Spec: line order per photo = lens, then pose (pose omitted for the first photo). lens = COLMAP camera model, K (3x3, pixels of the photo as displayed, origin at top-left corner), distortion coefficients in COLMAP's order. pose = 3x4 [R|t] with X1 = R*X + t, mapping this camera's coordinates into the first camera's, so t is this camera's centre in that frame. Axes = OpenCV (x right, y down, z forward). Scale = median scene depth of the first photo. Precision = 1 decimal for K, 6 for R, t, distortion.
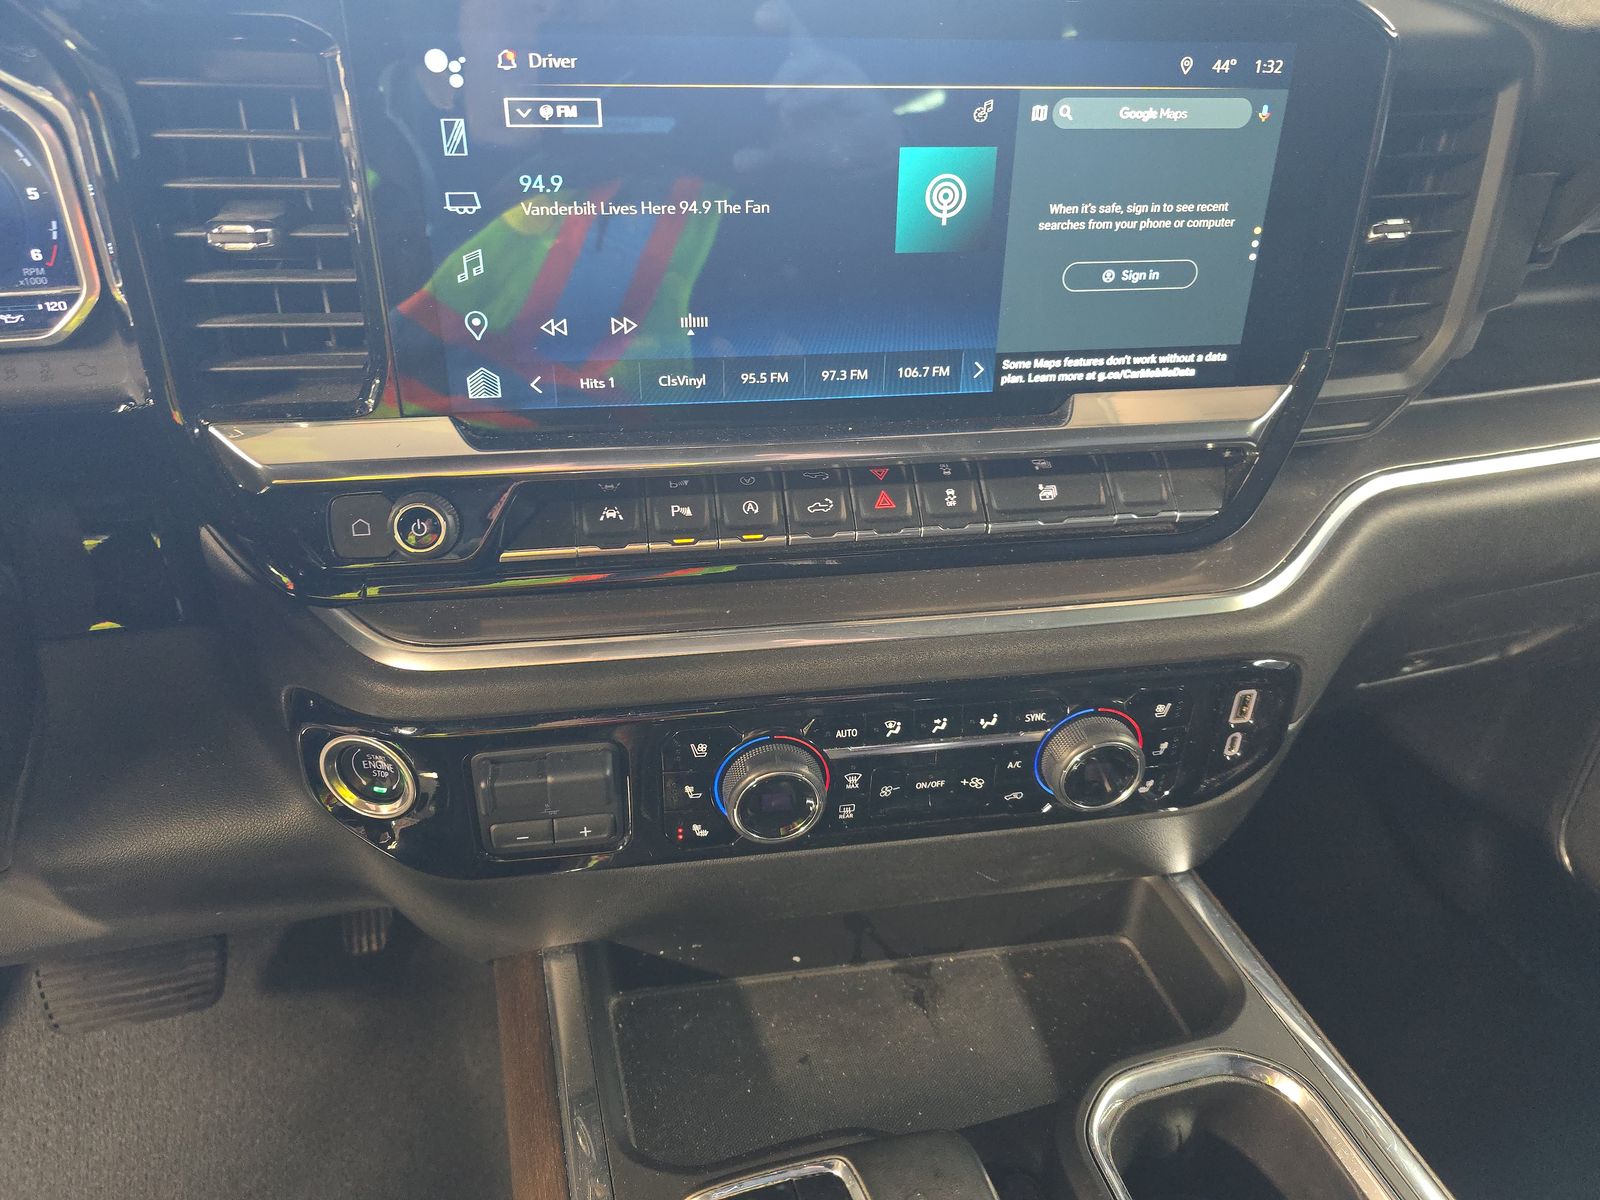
lens RADIAL K [[1074.6, 0, 800.0], [0, 1074.6, 605.2], [0, 0, 1]] dist [0.005874, -0.002927]
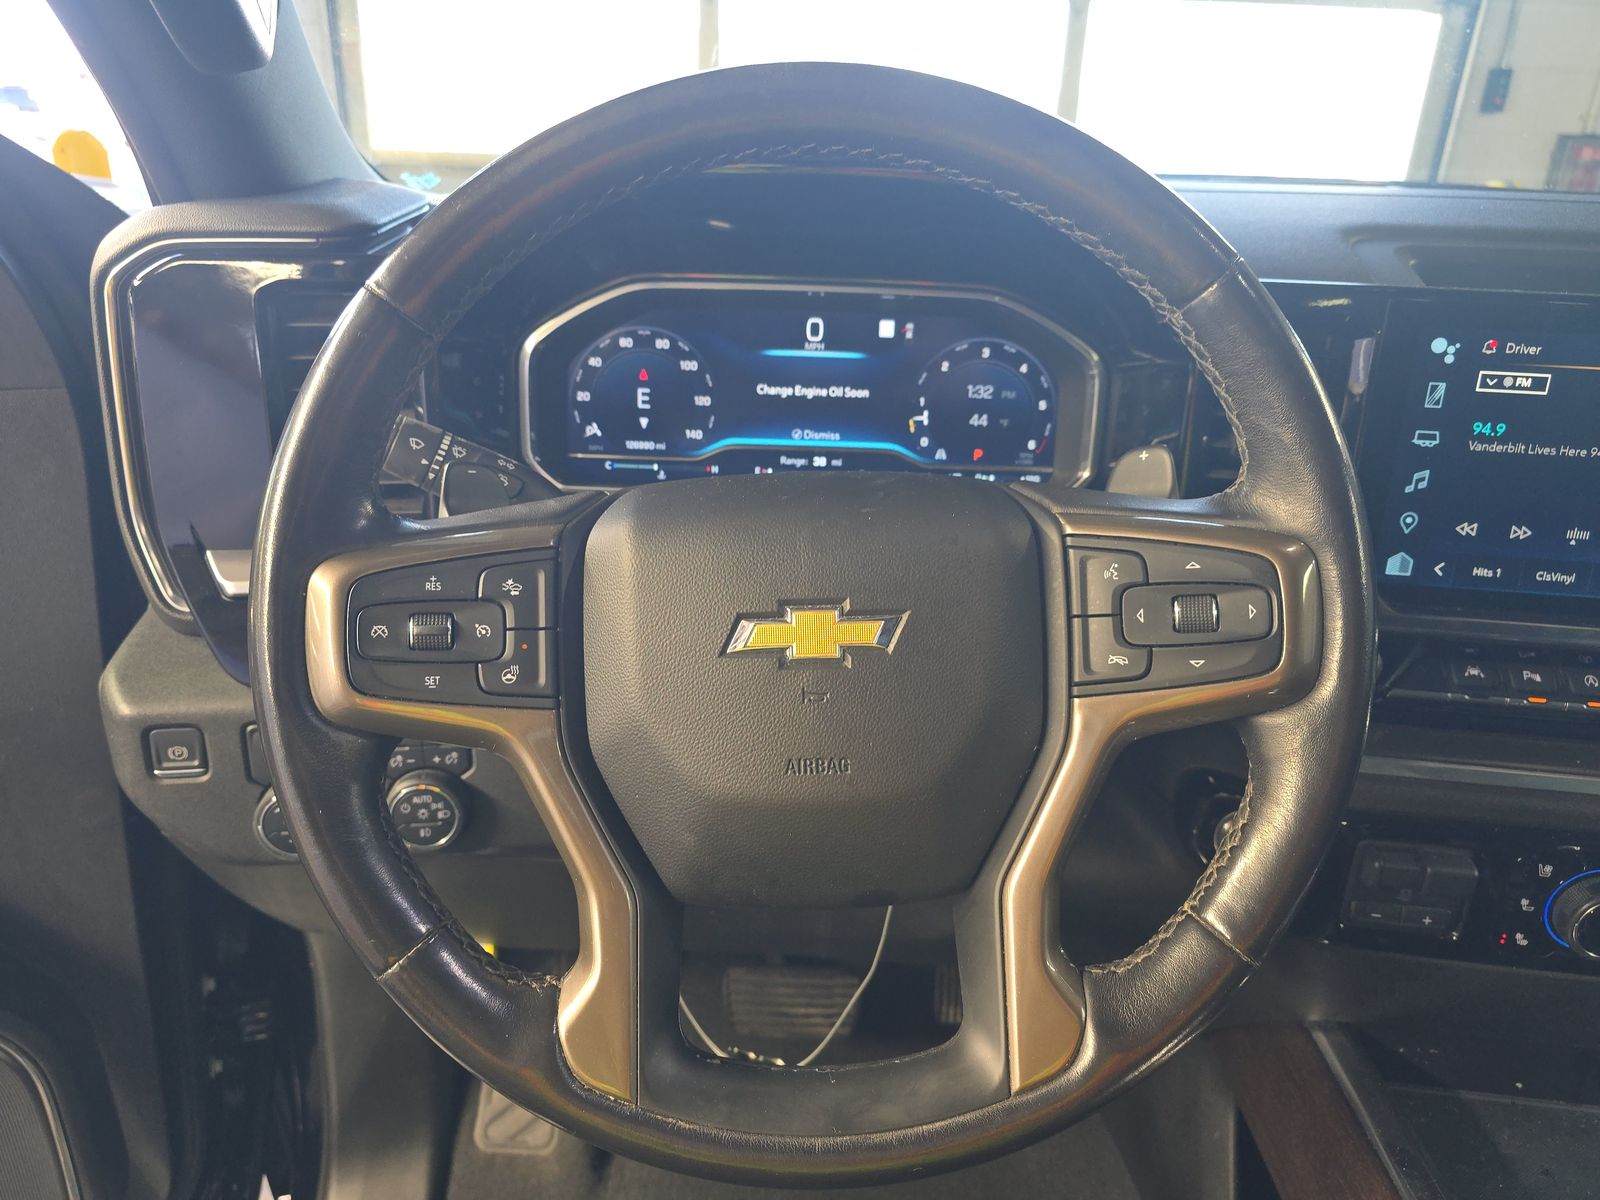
lens RADIAL K [[1074.6, 0, 798.0], [0, 1074.6, 595.1], [0, 0, 1]] dist [0.005874, -0.002927]
pose [[0.962481, 0.110377, -0.247885, -0.712601], [-0.149767, 0.977869, -0.146090, 0.148727], [0.226274, 0.177734, 0.957711, -0.478340]]
